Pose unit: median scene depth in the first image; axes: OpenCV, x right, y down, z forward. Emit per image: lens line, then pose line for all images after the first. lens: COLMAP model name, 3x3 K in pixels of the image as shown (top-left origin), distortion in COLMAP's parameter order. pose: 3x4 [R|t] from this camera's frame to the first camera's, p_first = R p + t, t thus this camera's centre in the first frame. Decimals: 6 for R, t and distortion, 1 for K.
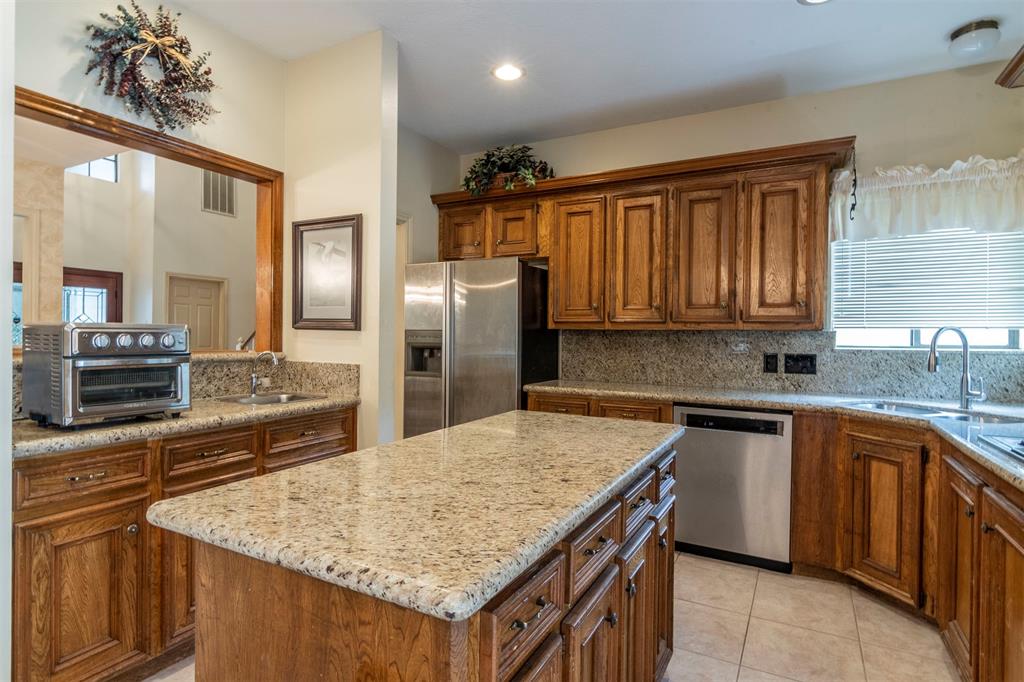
lens RADIAL K [[536.9, 0, 513.5], [0, 536.9, 338.4], [0, 0, 1]] dist [-0.002219, -0.000618]
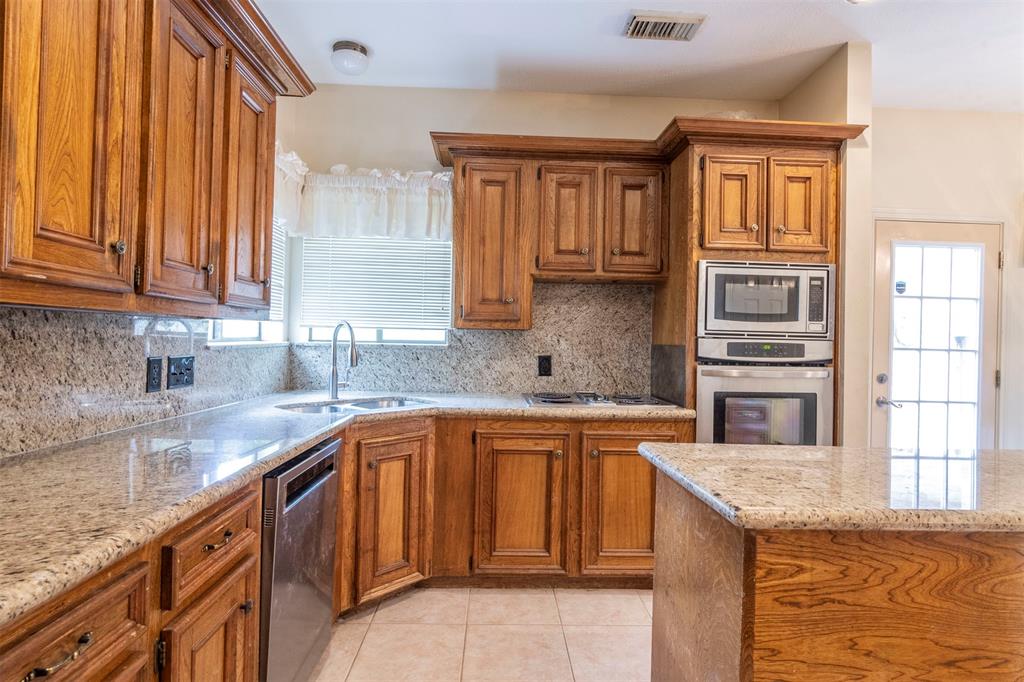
lens RADIAL K [[535.4, 0, 513.0], [0, 535.4, 337.4], [0, 0, 1]] dist [0.000644, -0.019260]
pose [[-0.498006, -0.019717, 0.866949, -0.203978], [-0.024960, 0.999653, 0.008397, -0.007622], [-0.866814, -0.017457, -0.498326, 0.974663]]
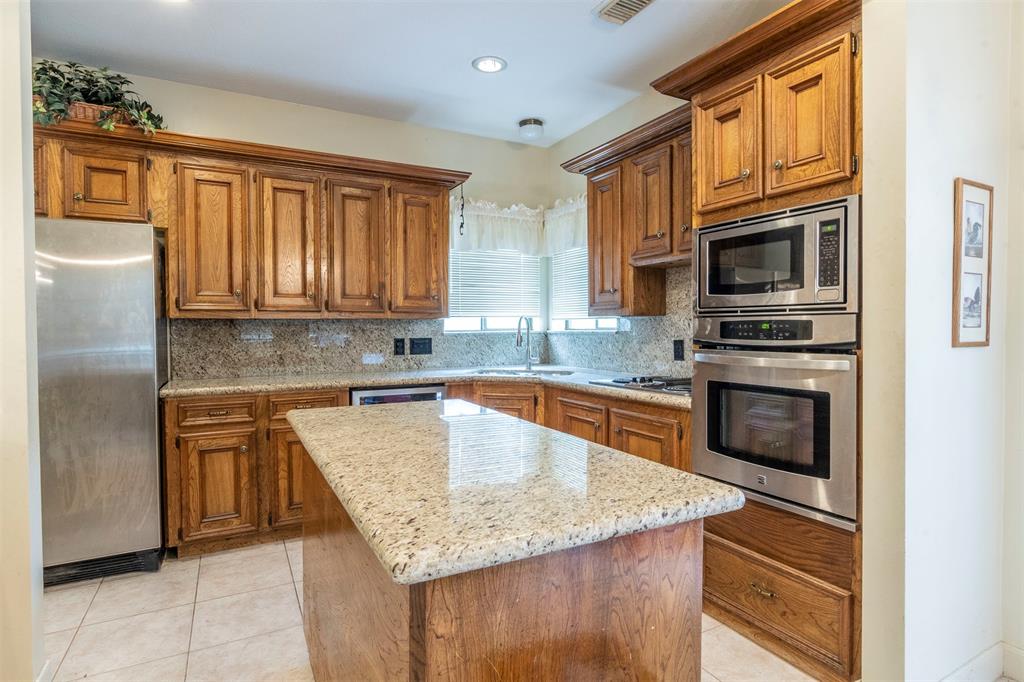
lens RADIAL K [[536.9, 0, 513.5], [0, 536.9, 338.4], [0, 0, 1]] dist [-0.002219, -0.000618]
pose [[0.557445, -0.034003, 0.829517, -0.364008], [0.014982, 0.999410, 0.030898, -0.004910], [-0.830079, -0.004796, 0.557626, 0.140878]]
